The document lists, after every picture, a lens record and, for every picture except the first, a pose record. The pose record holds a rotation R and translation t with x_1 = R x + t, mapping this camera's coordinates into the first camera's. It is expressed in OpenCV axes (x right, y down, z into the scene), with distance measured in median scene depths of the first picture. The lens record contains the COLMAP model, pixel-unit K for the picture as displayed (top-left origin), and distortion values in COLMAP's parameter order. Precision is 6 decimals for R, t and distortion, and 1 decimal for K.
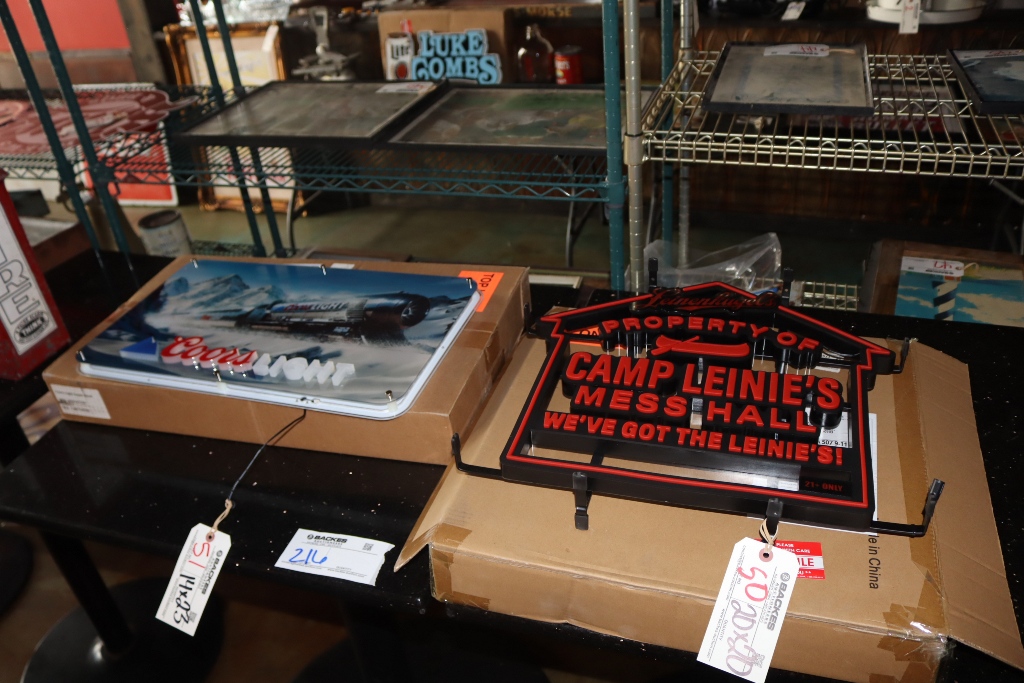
lens RADIAL K [[861.5, 0, 511.4], [0, 861.5, 341.7], [0, 0, 1]] dist [-0.145352, 0.114760]
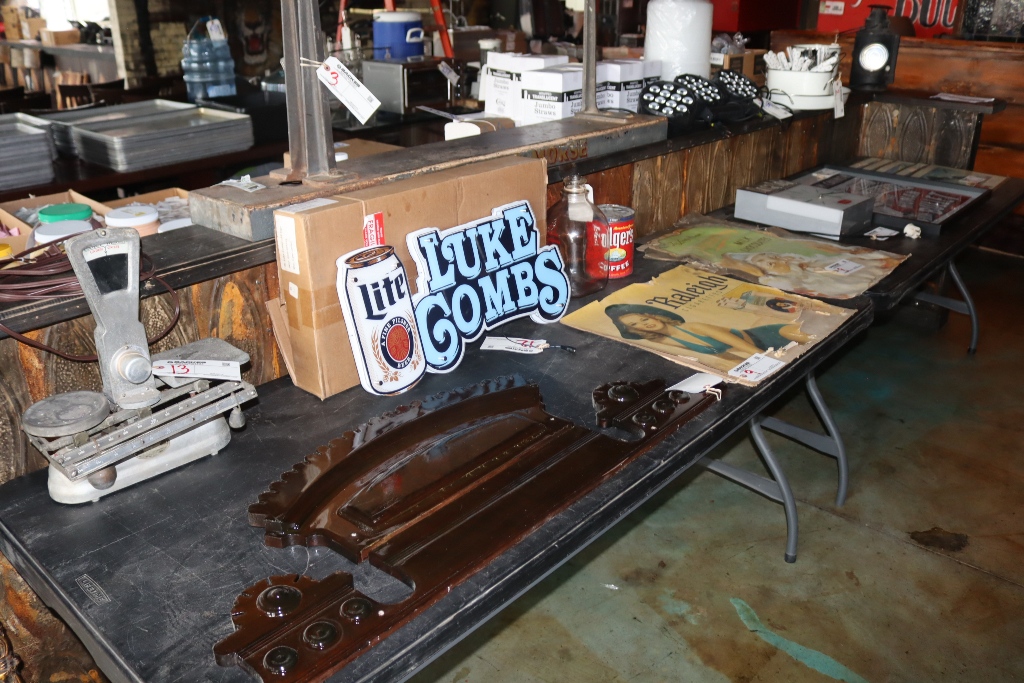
lens RADIAL K [[861.5, 0, 511.8], [0, 861.5, 341.8], [0, 0, 1]] dist [-0.145352, 0.114760]
pose [[0.379458, -0.286139, 0.879850, -0.466526], [0.469367, 0.879051, 0.083453, -0.337964], [-0.797312, 0.381306, 0.467867, 0.801025]]
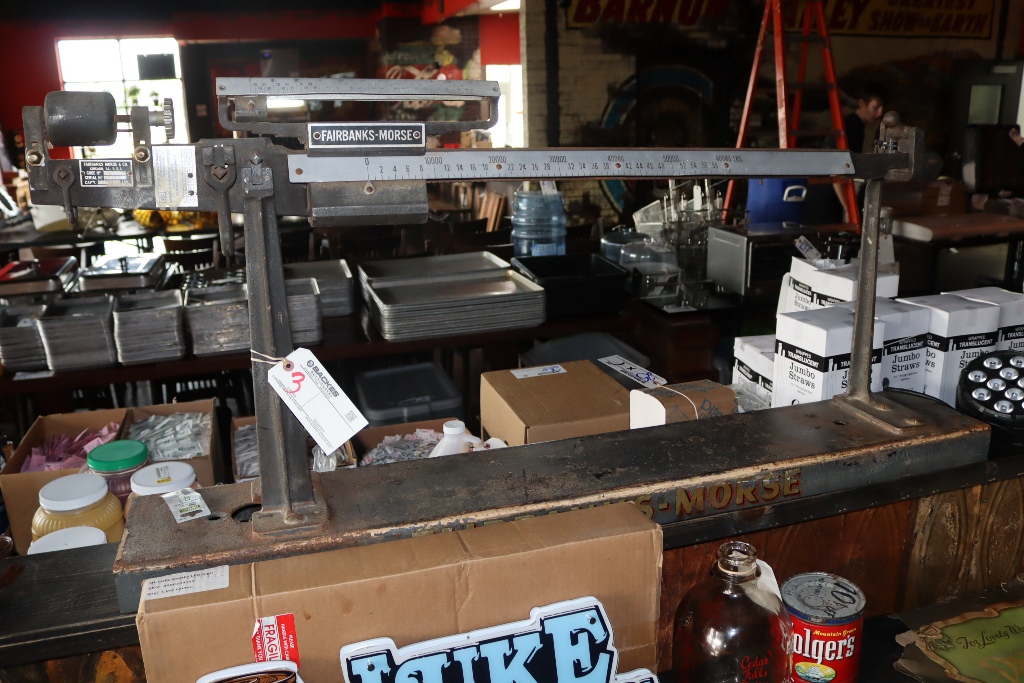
lens RADIAL K [[861.5, 0, 512.5], [0, 861.5, 336.2], [0, 0, 1]] dist [-0.145352, 0.114760]
pose [[0.802178, -0.092264, 0.589914, -0.208727], [0.278549, 0.931717, -0.233054, -0.386151], [-0.528130, 0.351270, 0.773102, 0.757123]]
